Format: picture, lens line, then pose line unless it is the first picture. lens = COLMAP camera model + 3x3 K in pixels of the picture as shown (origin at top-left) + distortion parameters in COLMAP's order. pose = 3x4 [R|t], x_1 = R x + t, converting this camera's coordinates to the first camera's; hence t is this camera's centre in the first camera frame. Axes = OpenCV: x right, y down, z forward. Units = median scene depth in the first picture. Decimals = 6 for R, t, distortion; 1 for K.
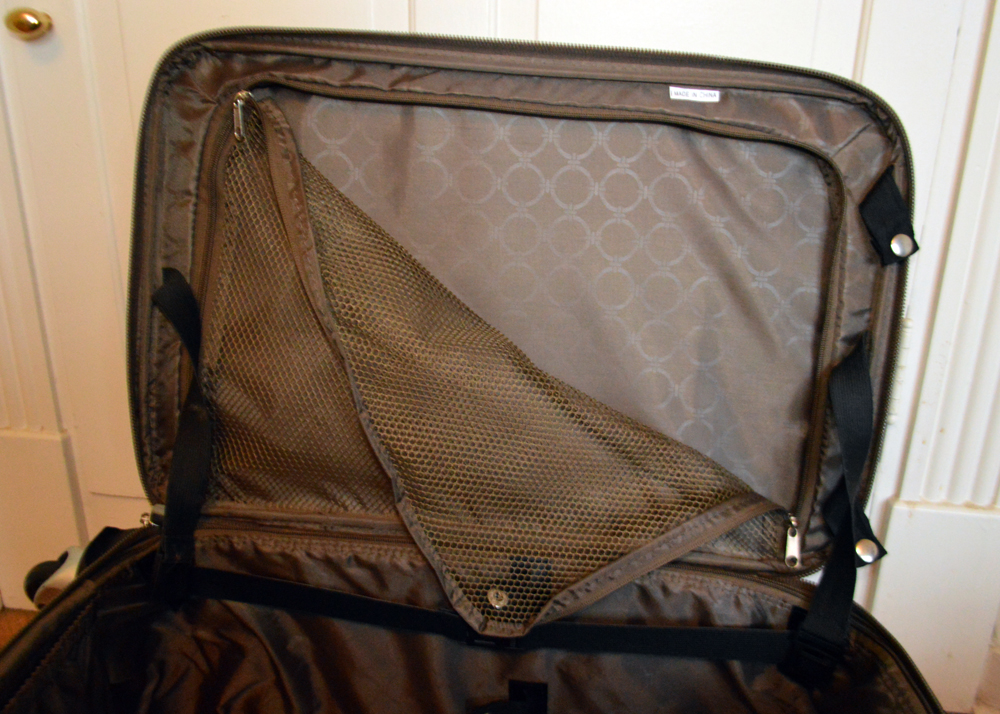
lens RADIAL K [[943.3, 0, 500.0], [0, 943.3, 357.0], [0, 0, 1]] dist [0.001719, 0.004240]
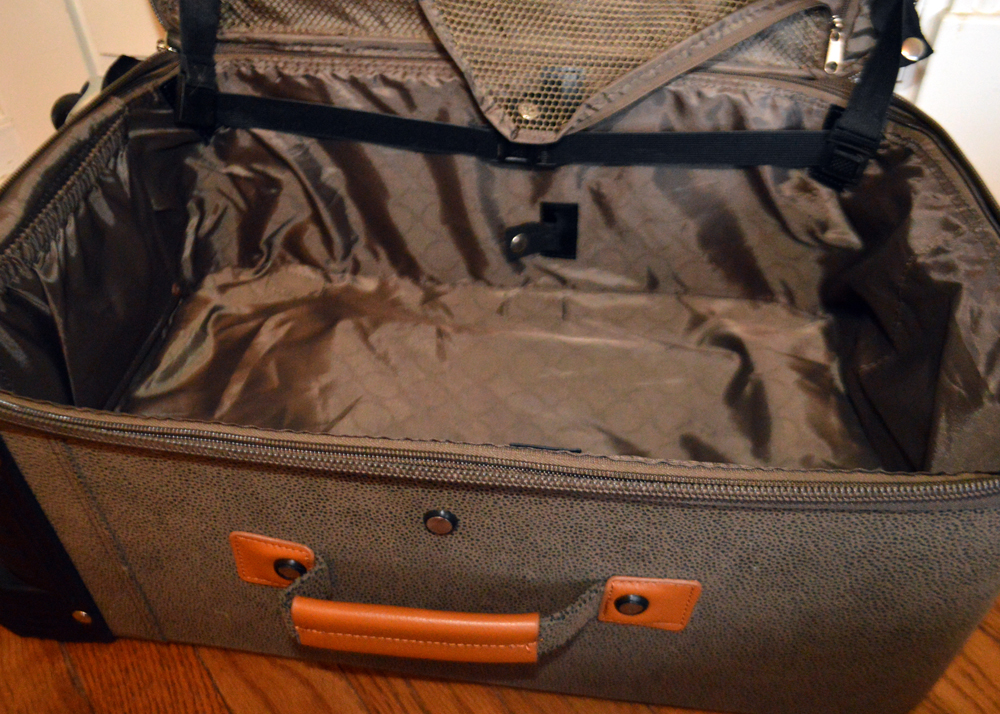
lens RADIAL K [[943.3, 0, 500.0], [0, 943.3, 357.0], [0, 0, 1]] dist [0.001719, 0.004240]
pose [[0.999404, -0.024620, -0.024195, -0.014133], [0.031695, 0.932165, 0.360644, 0.134276], [0.013674, -0.361196, 0.932390, -0.011357]]
